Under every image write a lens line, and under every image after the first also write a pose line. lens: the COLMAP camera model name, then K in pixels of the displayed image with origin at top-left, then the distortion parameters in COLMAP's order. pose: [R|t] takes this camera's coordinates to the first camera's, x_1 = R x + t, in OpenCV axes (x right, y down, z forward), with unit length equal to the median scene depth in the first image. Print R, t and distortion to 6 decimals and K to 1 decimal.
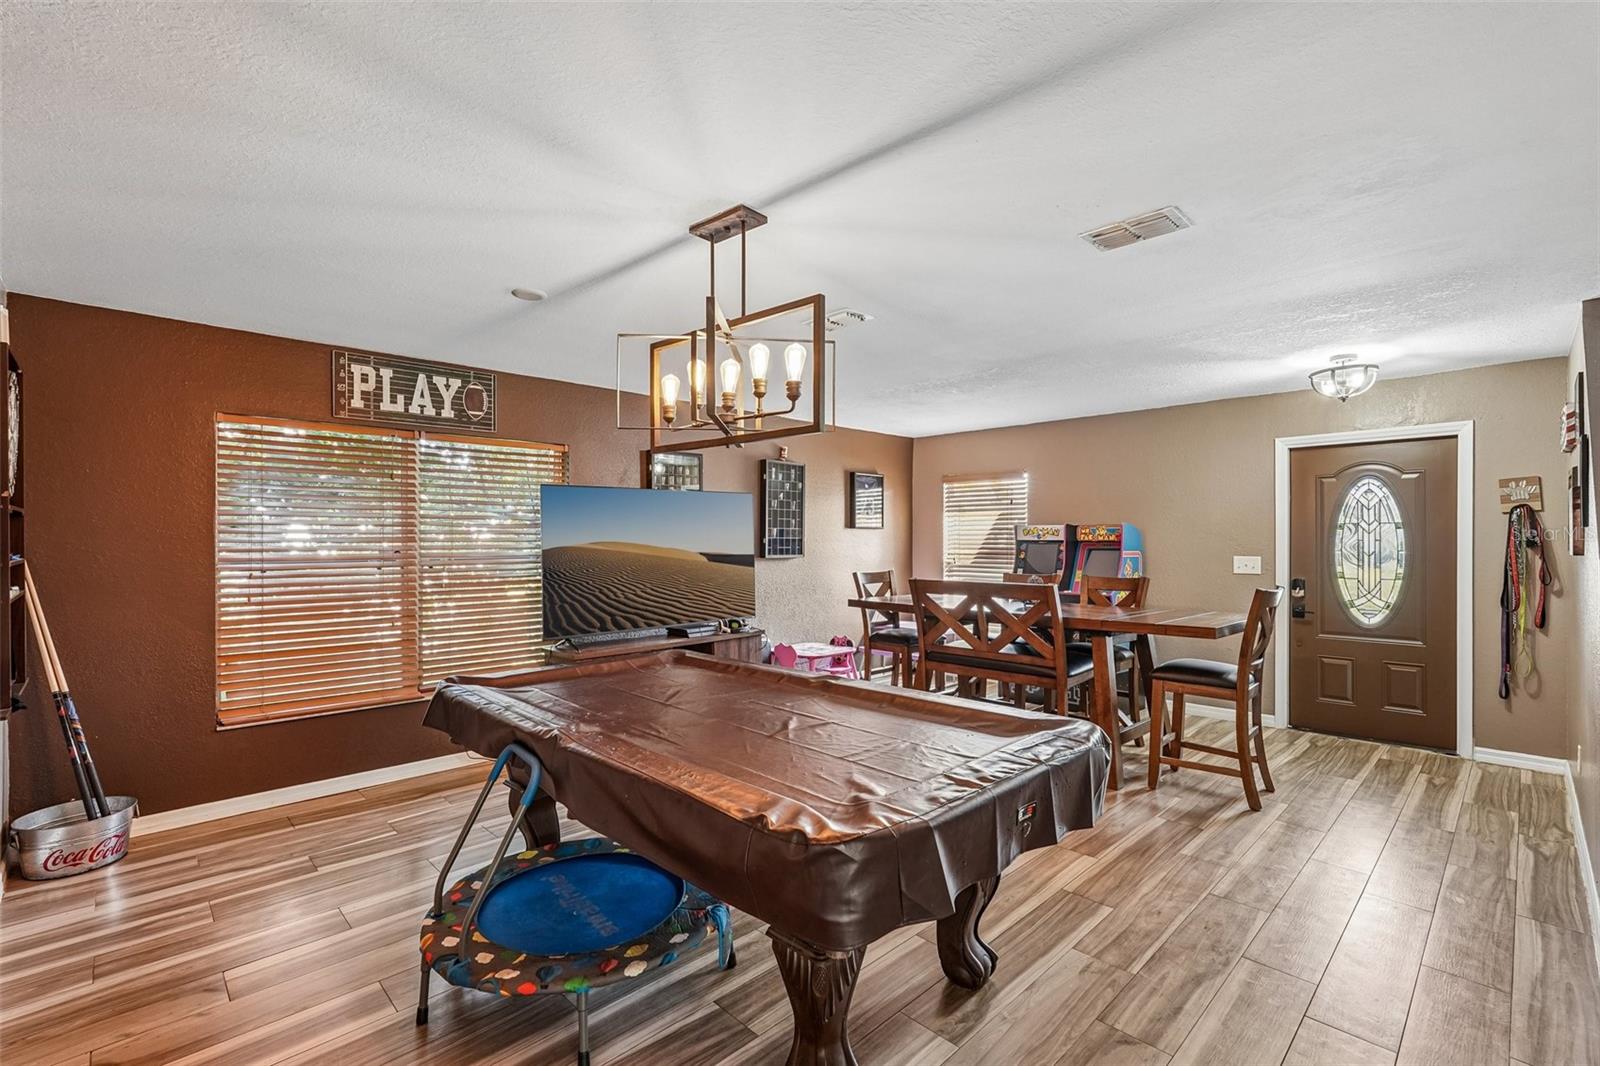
lens RADIAL K [[714.6, 0, 795.2], [0, 714.6, 539.7], [0, 0, 1]] dist [-0.009663, 0.005107]
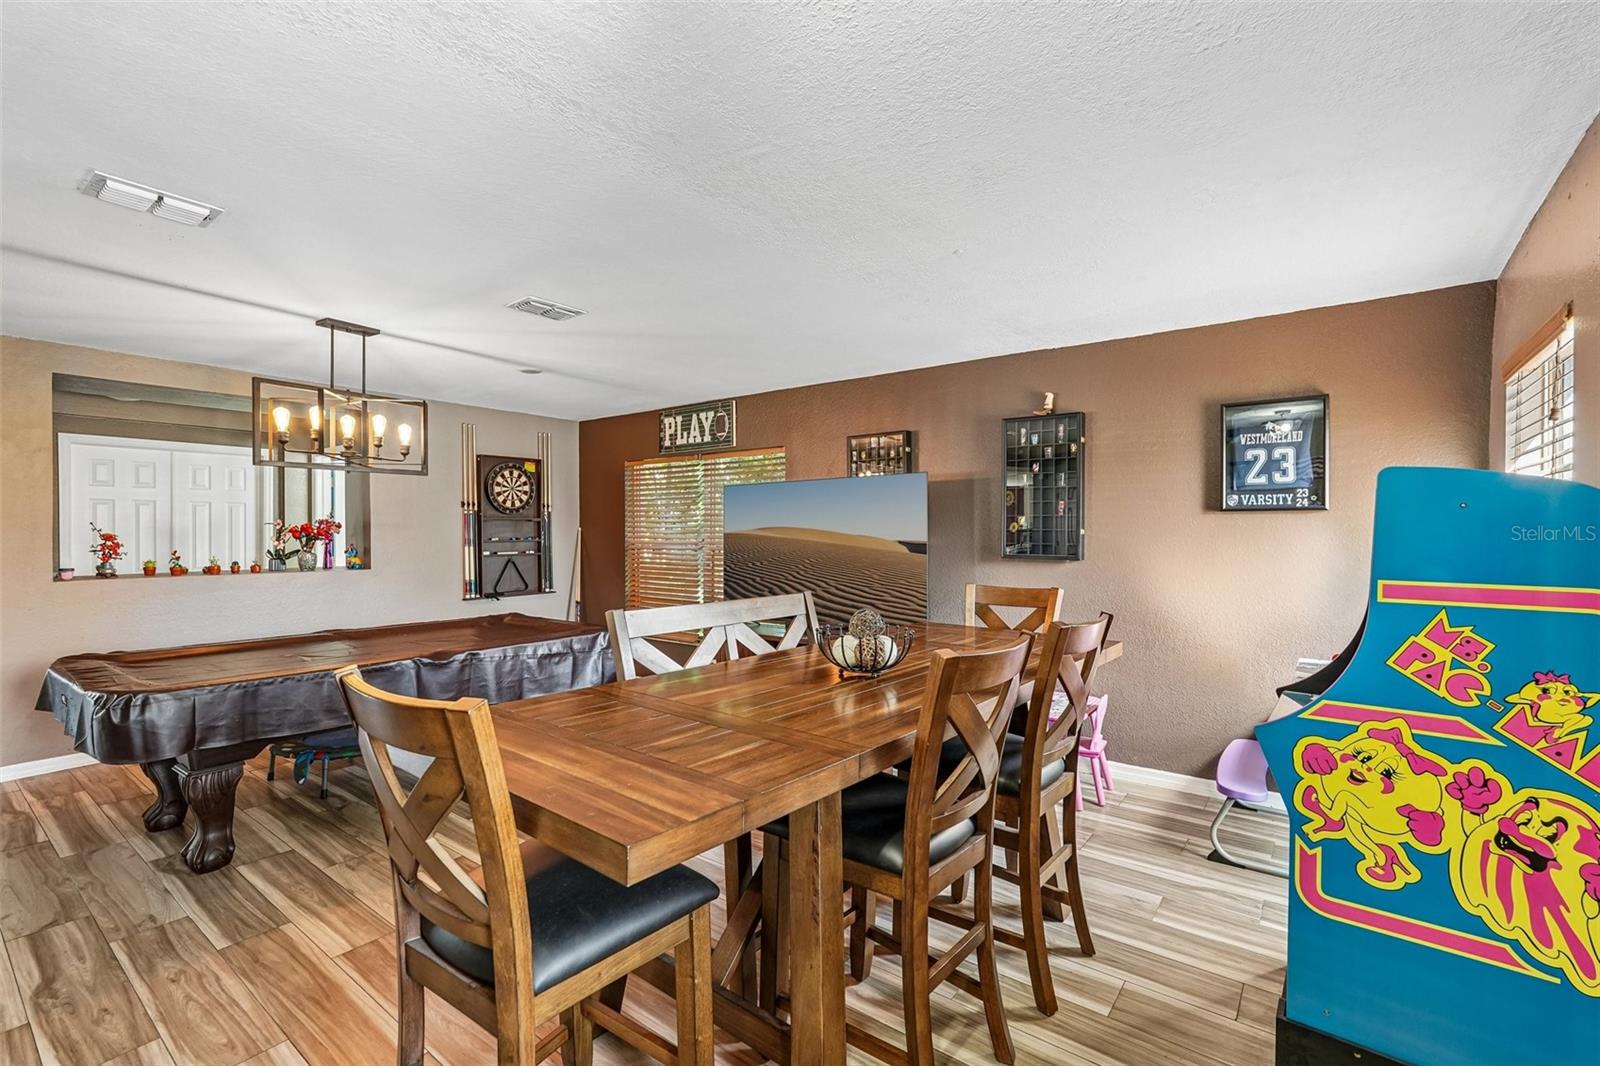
lens RADIAL K [[714.6, 0, 800.2], [0, 714.6, 535.3], [0, 0, 1]] dist [-0.009663, 0.005107]
pose [[0.142050, 0.000214, -0.989859, 0.907005], [-0.003637, 0.999993, -0.000306, 0.006259], [0.989853, 0.003644, 0.142050, 1.016783]]
